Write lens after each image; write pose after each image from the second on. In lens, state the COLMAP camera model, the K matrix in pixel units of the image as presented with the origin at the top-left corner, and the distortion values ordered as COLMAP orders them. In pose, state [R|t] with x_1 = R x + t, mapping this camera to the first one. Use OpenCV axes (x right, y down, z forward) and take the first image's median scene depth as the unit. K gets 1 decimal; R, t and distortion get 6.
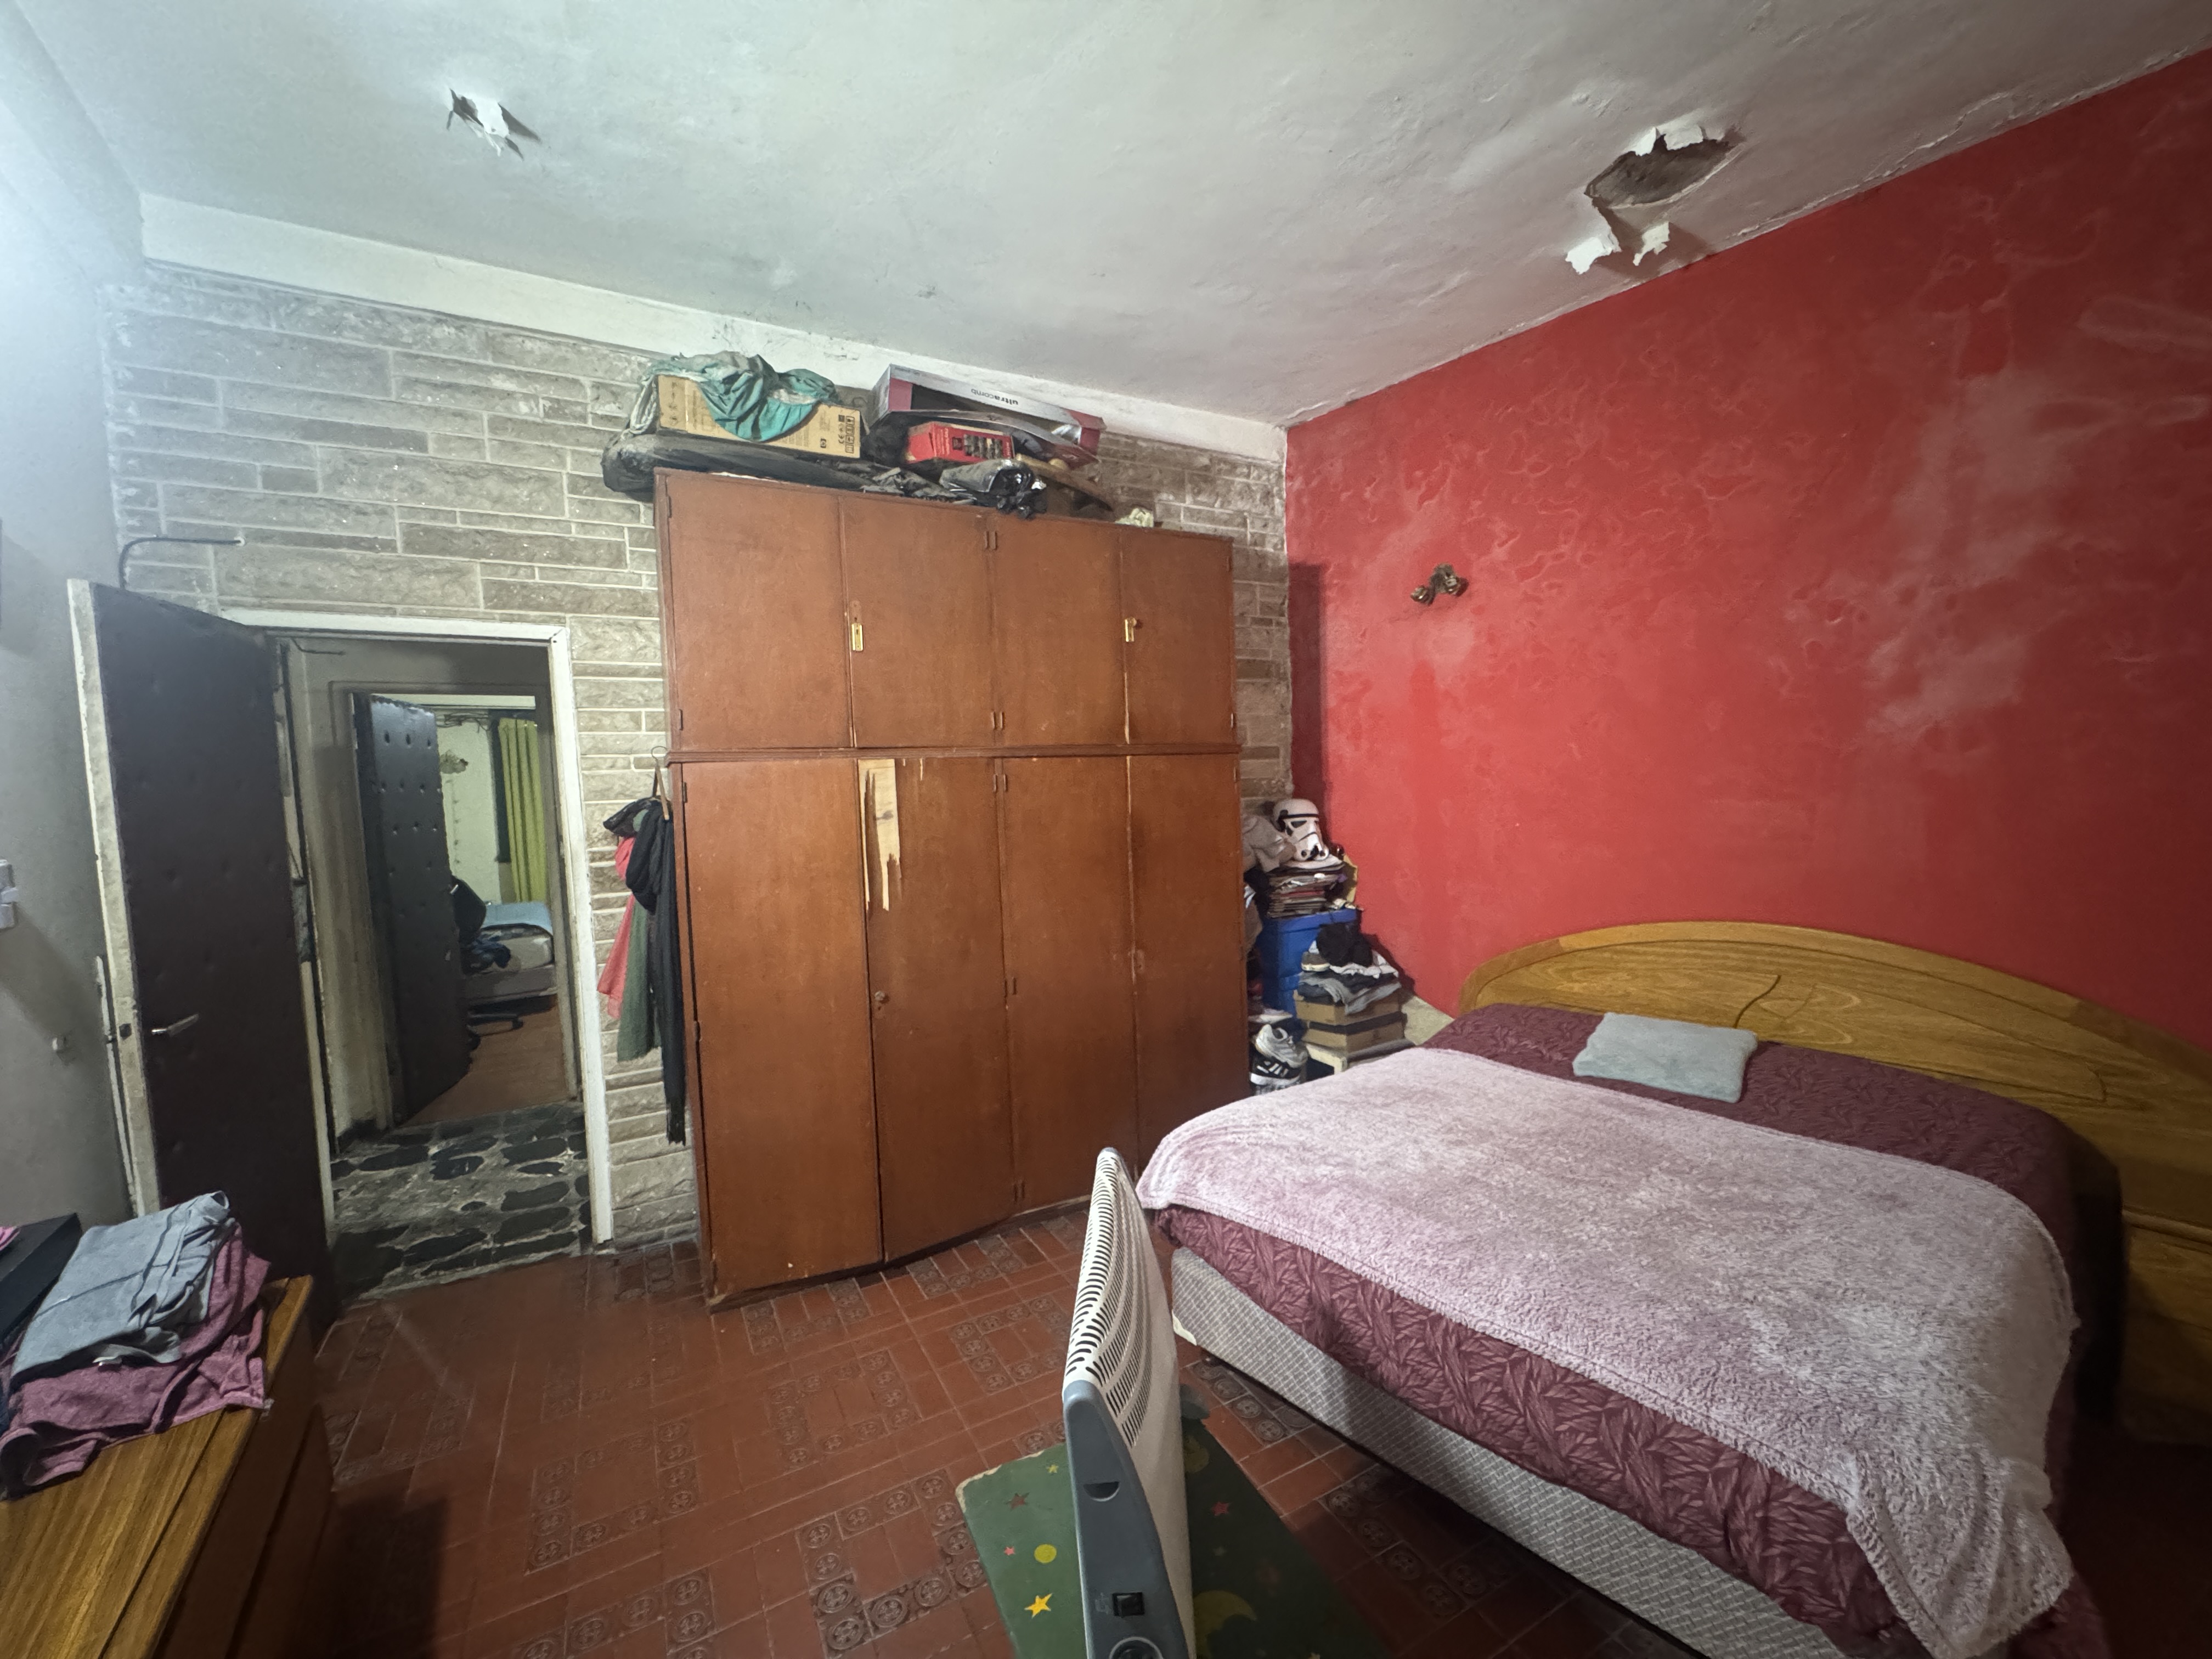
lens RADIAL K [[881.9, 0, 1098.5], [0, 881.9, 832.2], [0, 0, 1]] dist [-0.005635, 0.001034]
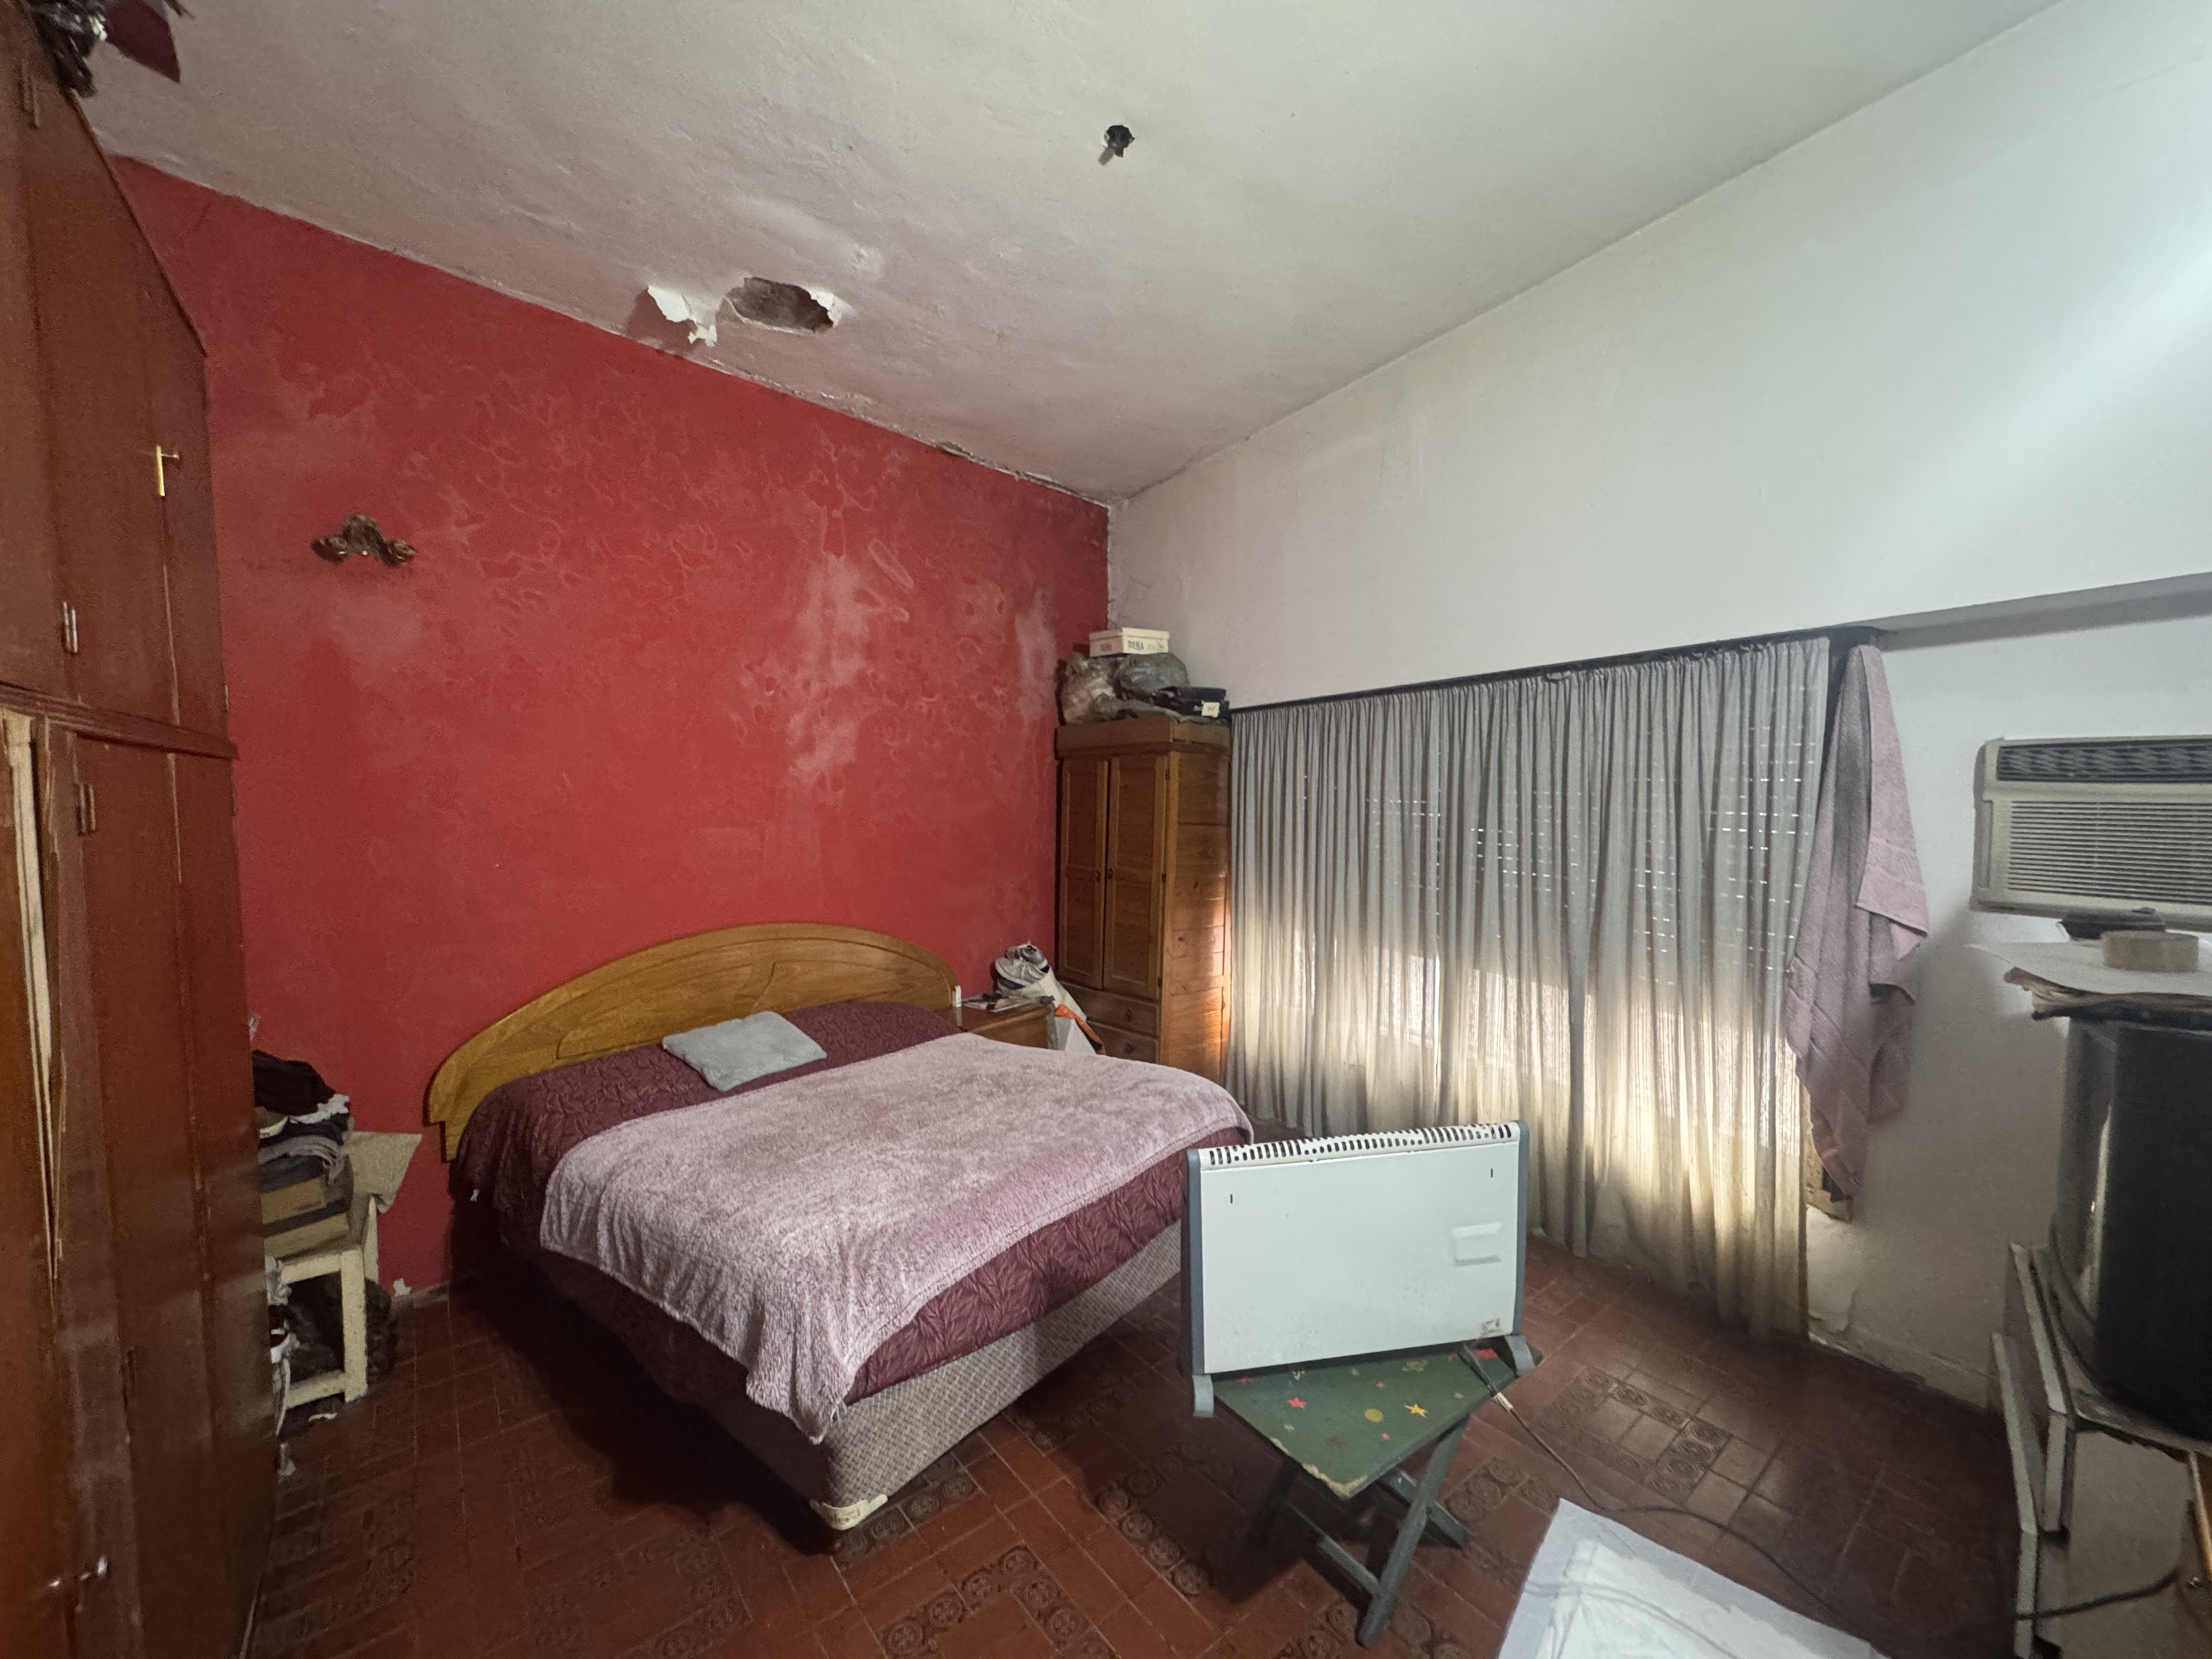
lens RADIAL K [[881.9, 0, 1104.0], [0, 881.9, 830.4], [0, 0, 1]] dist [-0.005635, 0.001034]
pose [[-0.173209, -0.019668, 0.984689, -0.564976], [0.069243, 0.997083, 0.032096, -0.035548], [-0.982448, 0.073742, -0.171342, 0.714632]]
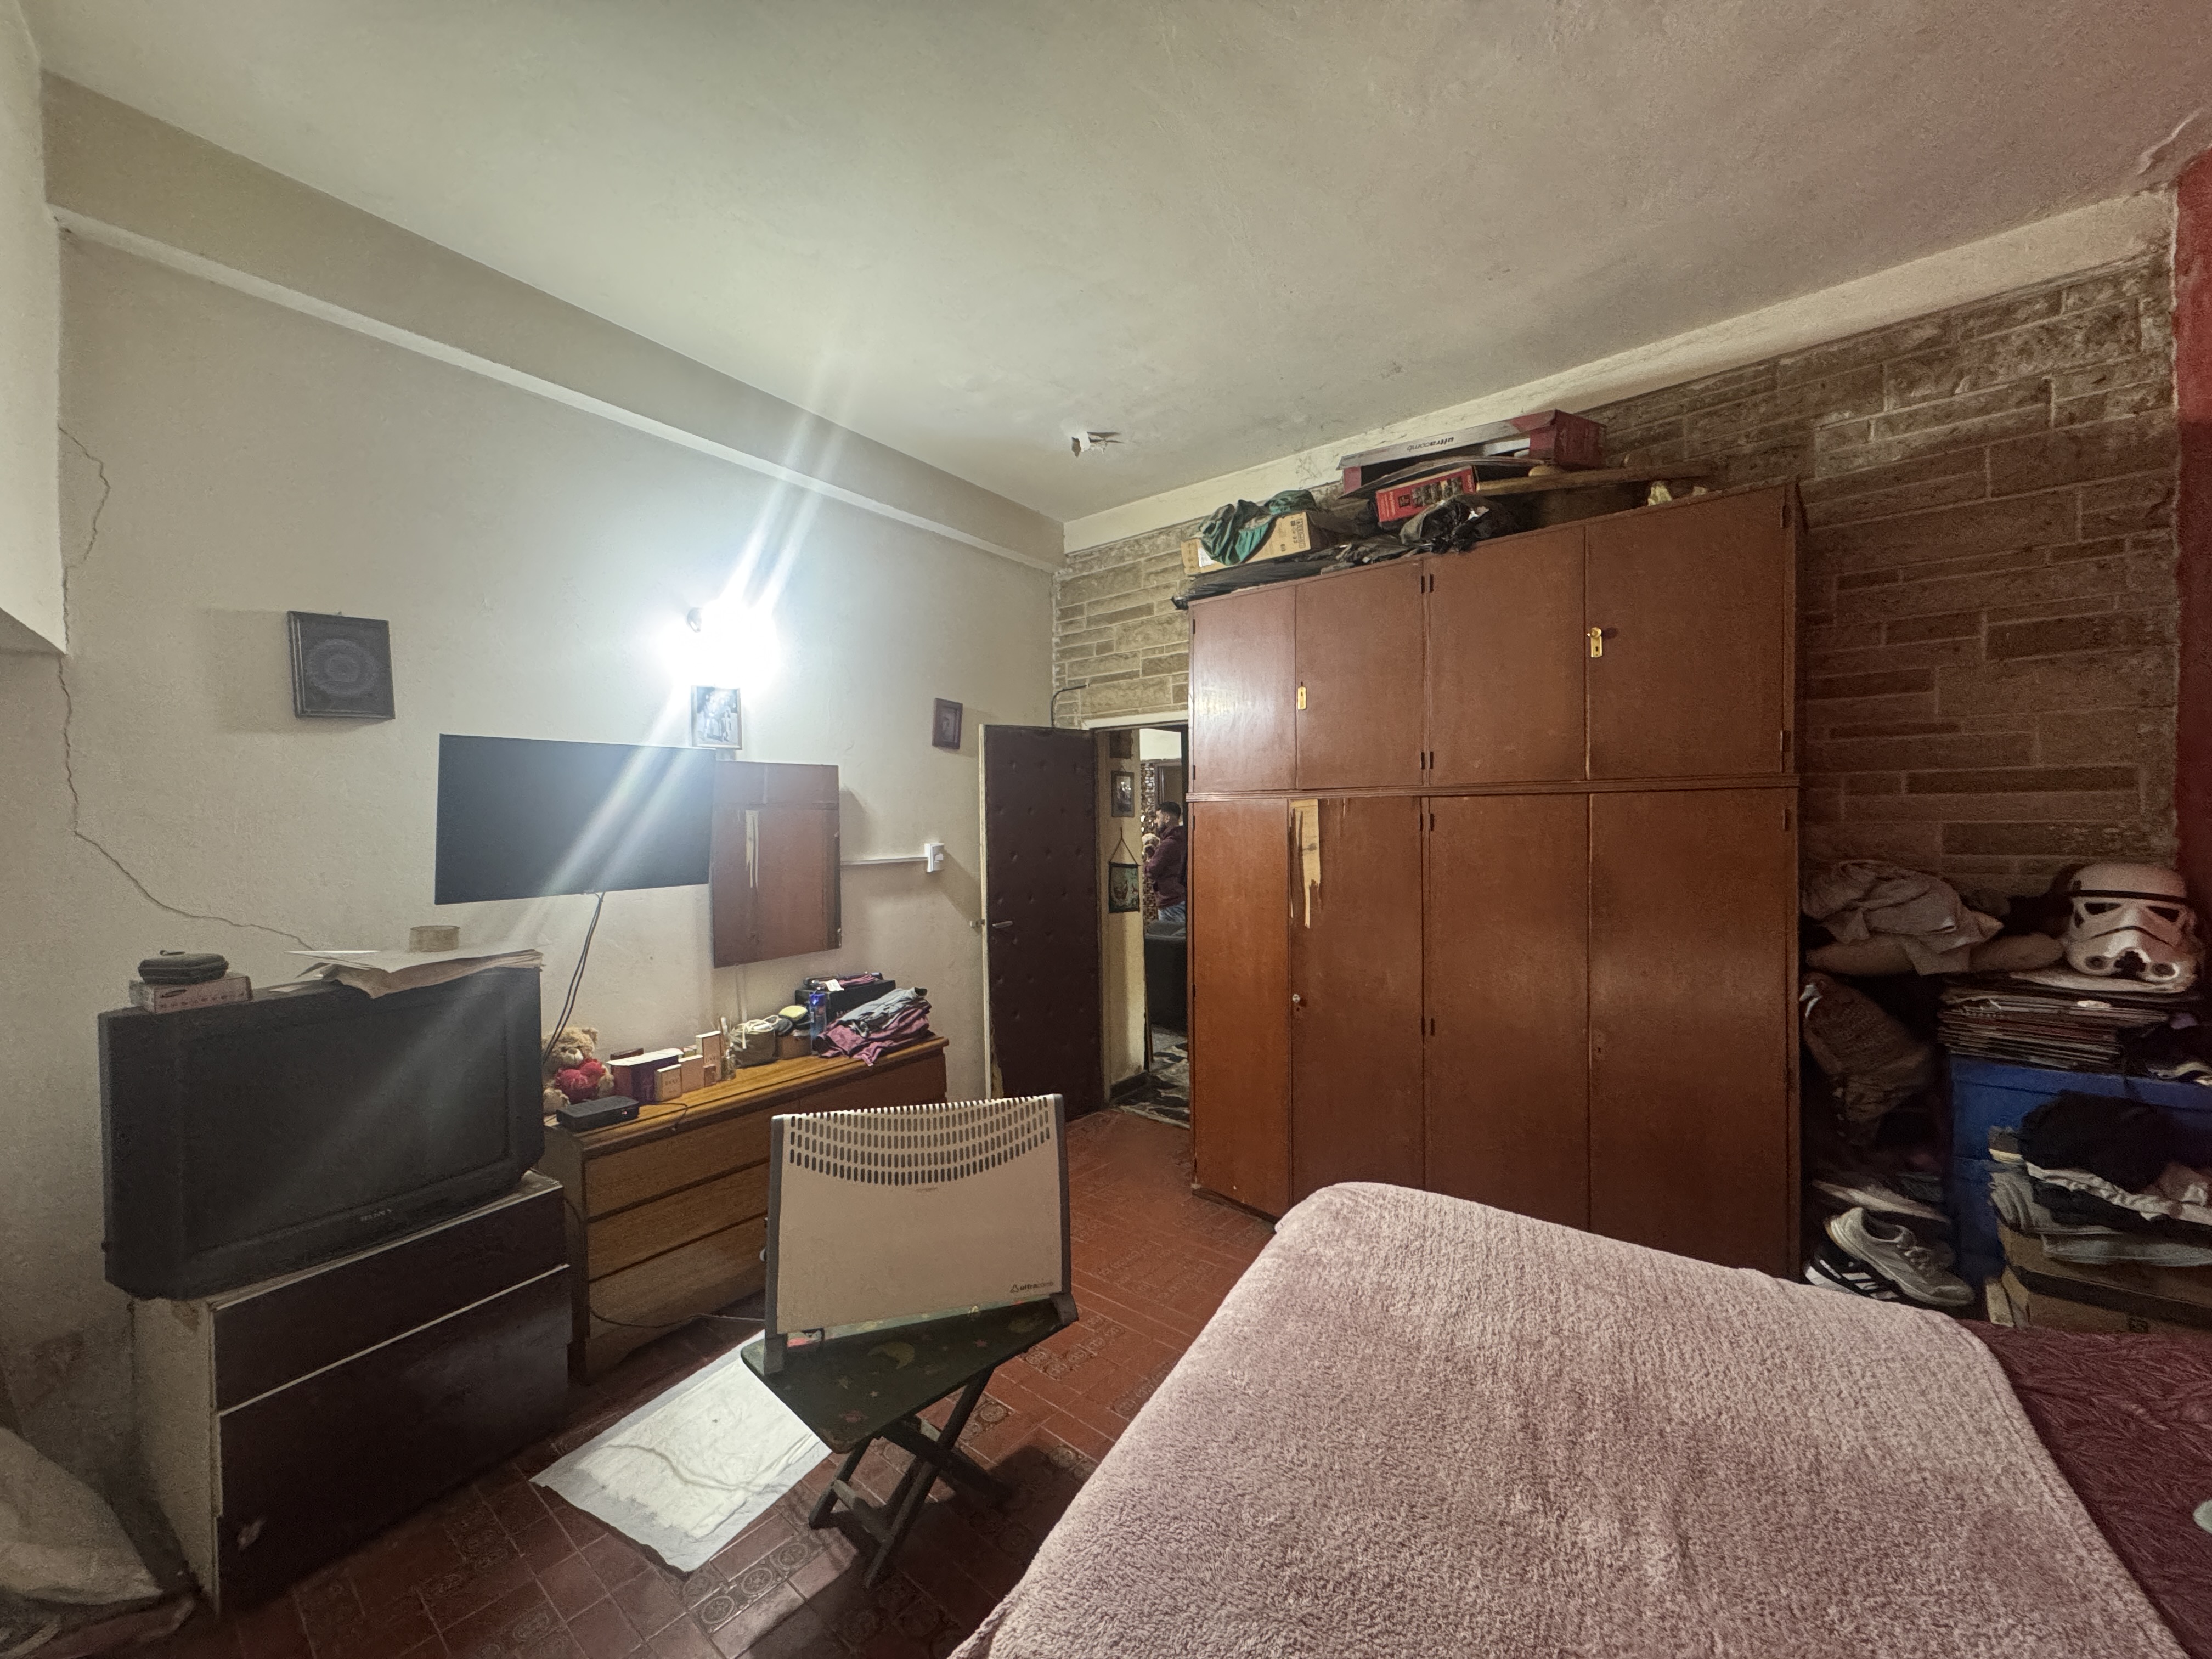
lens RADIAL K [[881.9, 0, 1103.4], [0, 881.9, 833.2], [0, 0, 1]] dist [-0.005635, 0.001034]
pose [[0.357931, 0.041061, -0.932845, 0.750280], [-0.058294, 0.998067, 0.021565, -0.046364], [0.931927, 0.046660, 0.359633, 0.316203]]
